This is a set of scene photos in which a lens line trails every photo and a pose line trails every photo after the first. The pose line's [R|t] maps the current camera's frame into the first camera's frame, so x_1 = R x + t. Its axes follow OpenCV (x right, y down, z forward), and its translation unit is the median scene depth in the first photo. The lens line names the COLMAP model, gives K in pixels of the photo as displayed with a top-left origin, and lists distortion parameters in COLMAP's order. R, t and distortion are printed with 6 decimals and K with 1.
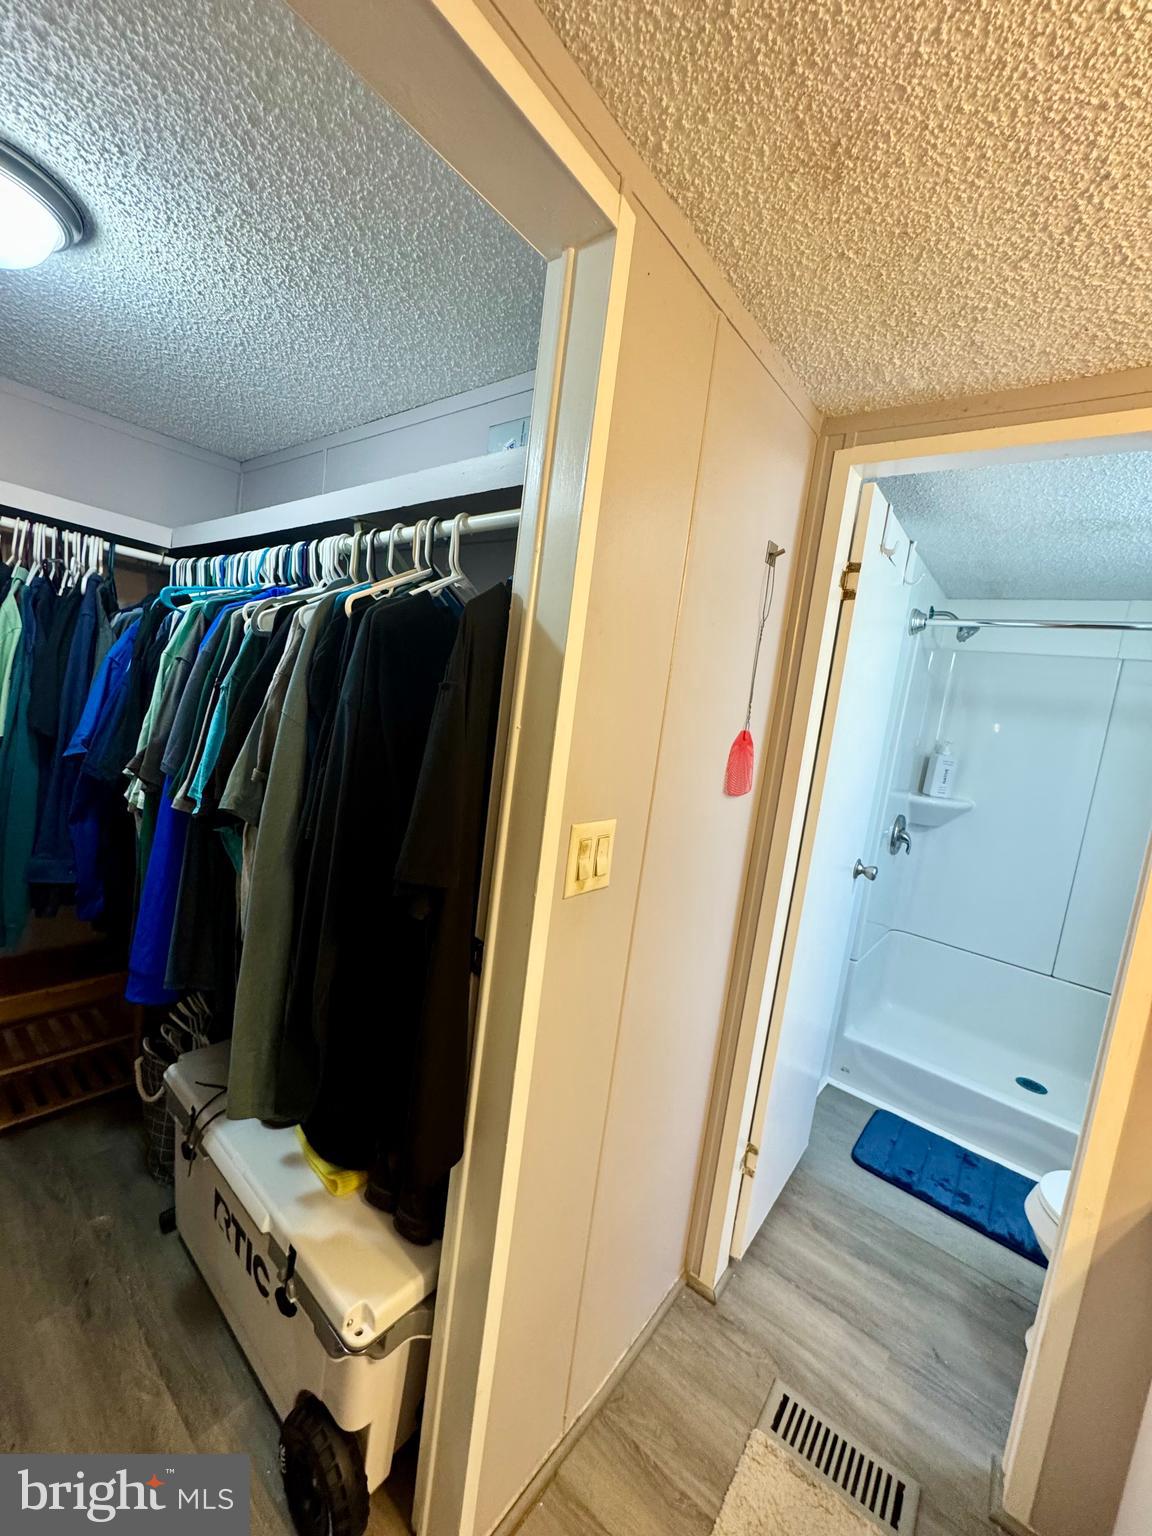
lens RADIAL K [[613.6, 0, 576.0], [0, 613.6, 768.0], [0, 0, 1]] dist [-0.000524, 0.000277]
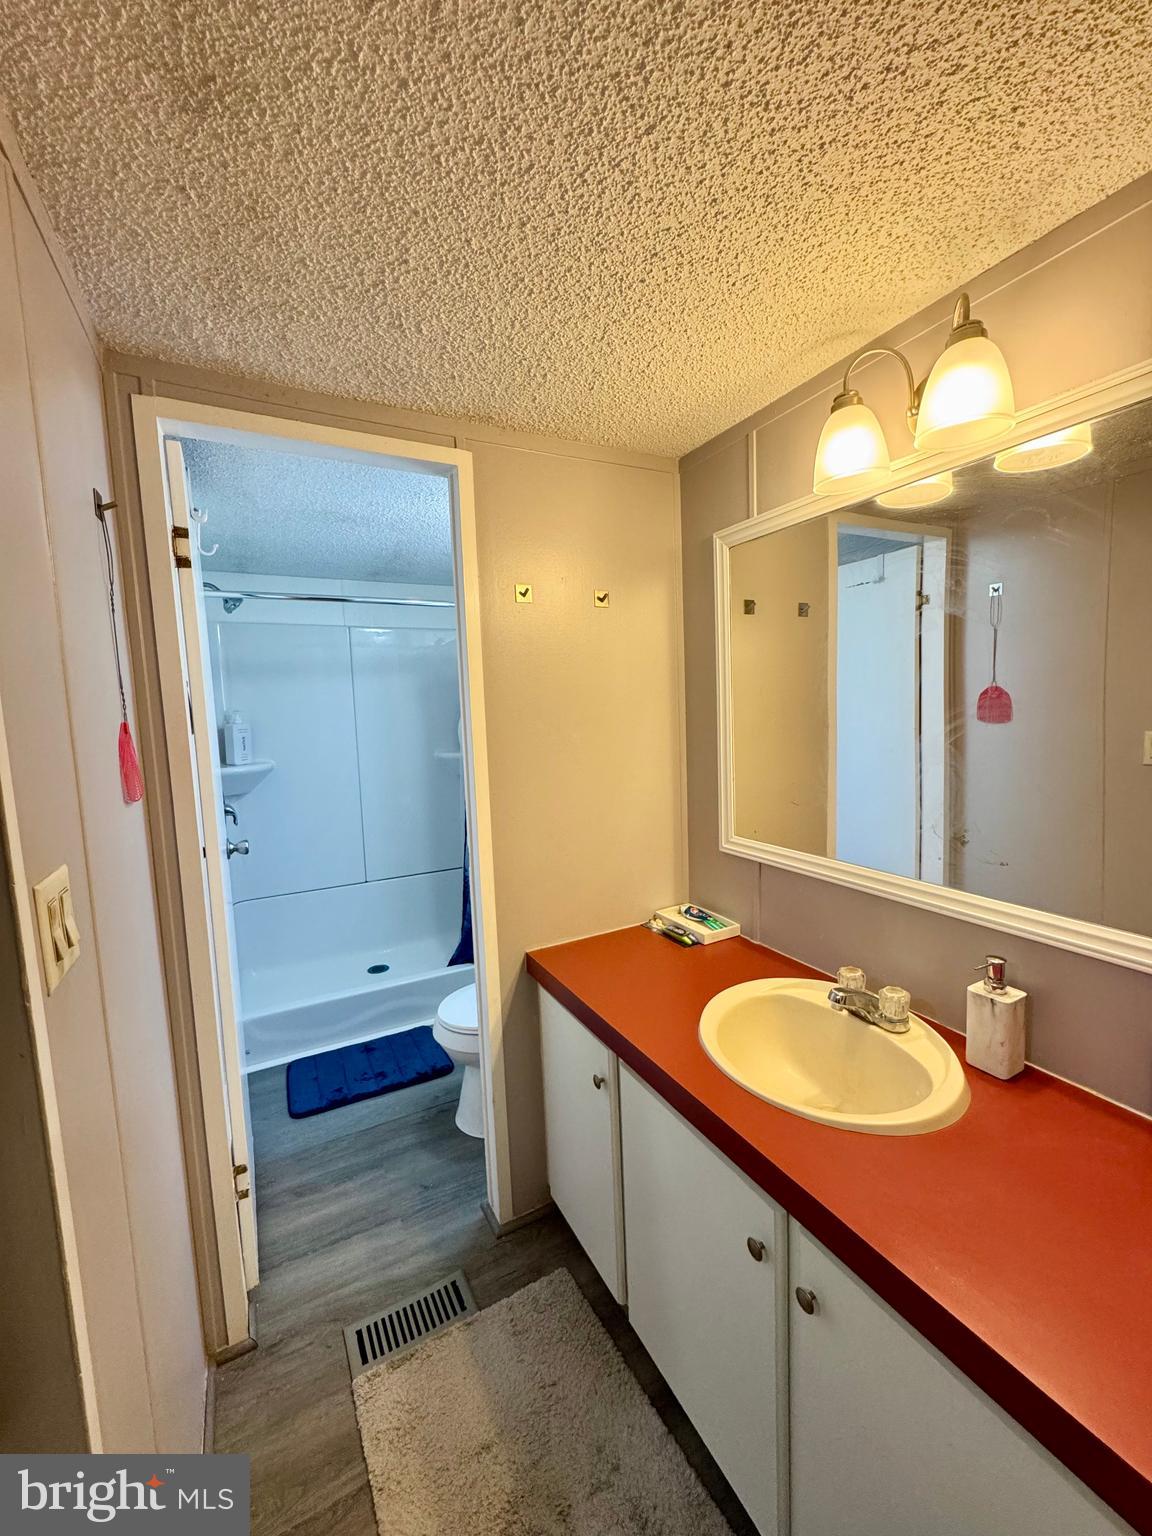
lens RADIAL K [[613.6, 0, 576.0], [0, 613.6, 768.0], [0, 0, 1]] dist [-0.000524, 0.000277]
pose [[0.395440, -0.230234, 0.889168, -0.222328], [0.190940, 0.967531, 0.165607, -0.021387], [-0.898426, 0.104290, 0.426561, 0.104978]]
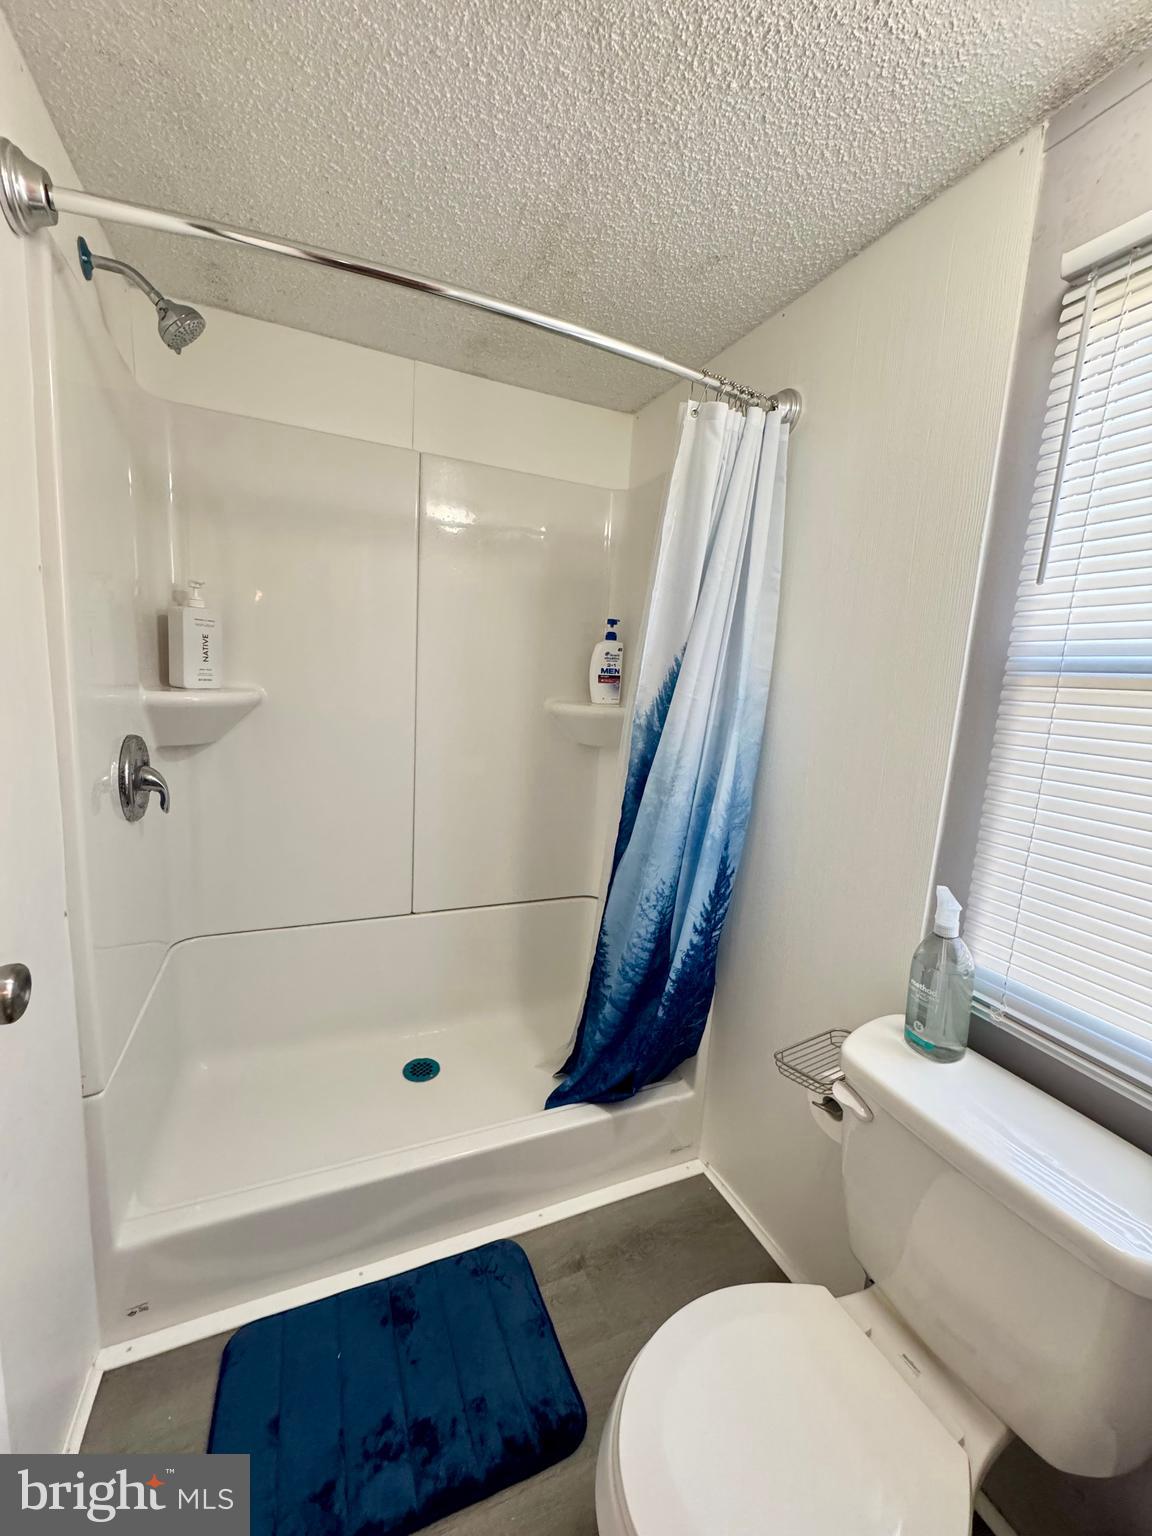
lens RADIAL K [[612.4, 0, 578.5], [0, 612.4, 765.4], [0, 0, 1]] dist [0.002392, 0.000097]
pose [[0.465126, -0.233440, 0.853911, 0.543587], [0.107163, 0.972359, 0.207449, 0.074435], [-0.878734, -0.004982, 0.477286, 0.911971]]
